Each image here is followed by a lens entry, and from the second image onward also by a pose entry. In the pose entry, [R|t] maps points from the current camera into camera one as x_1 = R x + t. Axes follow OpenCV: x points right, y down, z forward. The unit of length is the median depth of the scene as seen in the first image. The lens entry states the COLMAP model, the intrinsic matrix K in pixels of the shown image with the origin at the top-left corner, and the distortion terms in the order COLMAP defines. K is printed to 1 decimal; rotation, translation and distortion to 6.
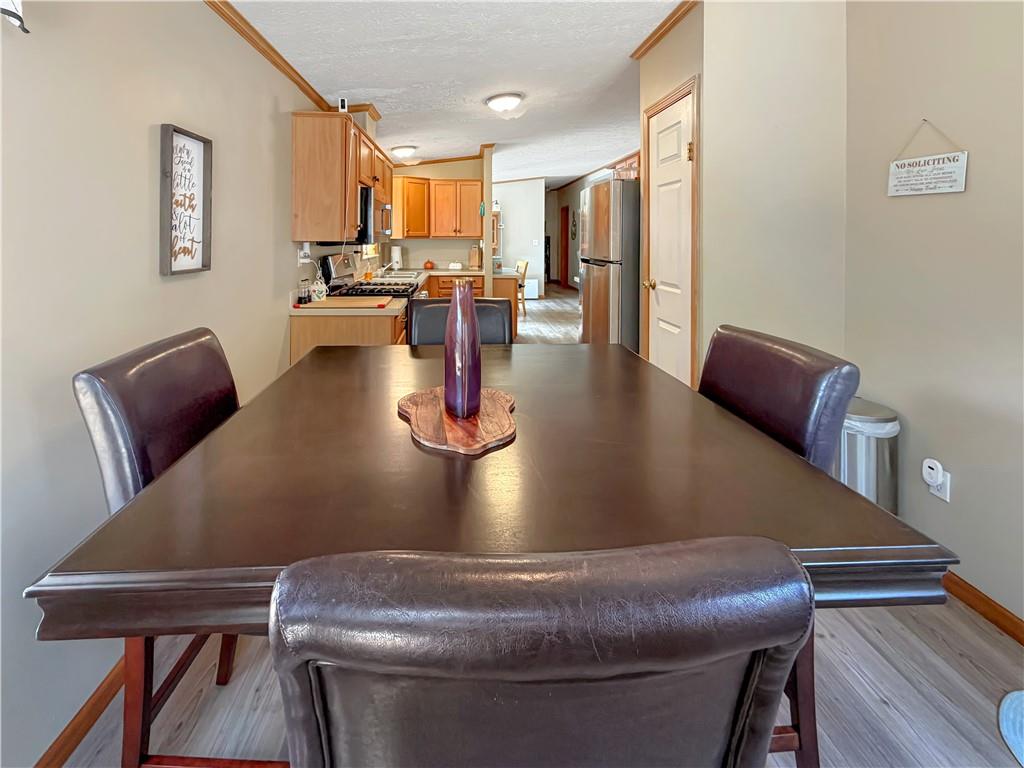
lens RADIAL K [[428.7, 0, 474.6], [0, 428.7, 362.8], [0, 0, 1]] dist [-0.000372, -0.000035]
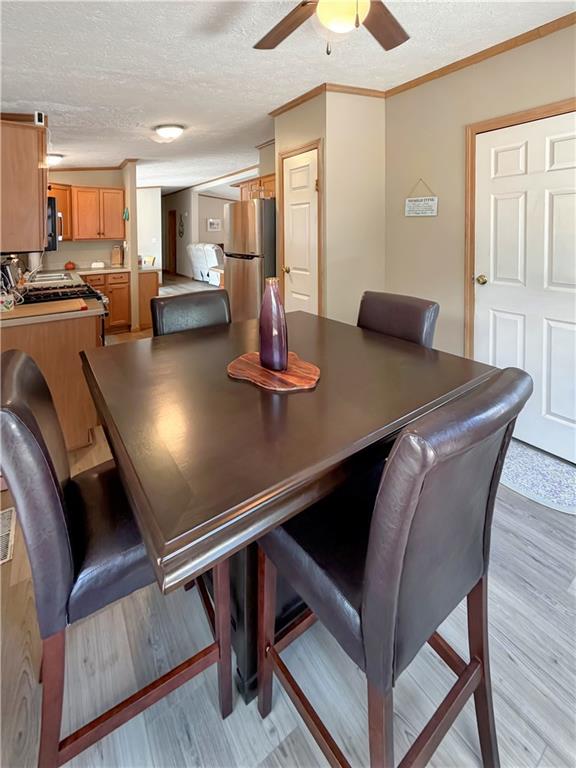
lens RADIAL K [[318.9, 0, 302.6], [0, 318.9, 358.6], [0, 0, 1]] dist [-0.000200, 0.000350]
pose [[0.831057, -0.217850, 0.511748, -0.190998], [0.171534, 0.975639, 0.136764, -0.019693], [-0.529075, -0.025877, 0.848180, -0.004131]]
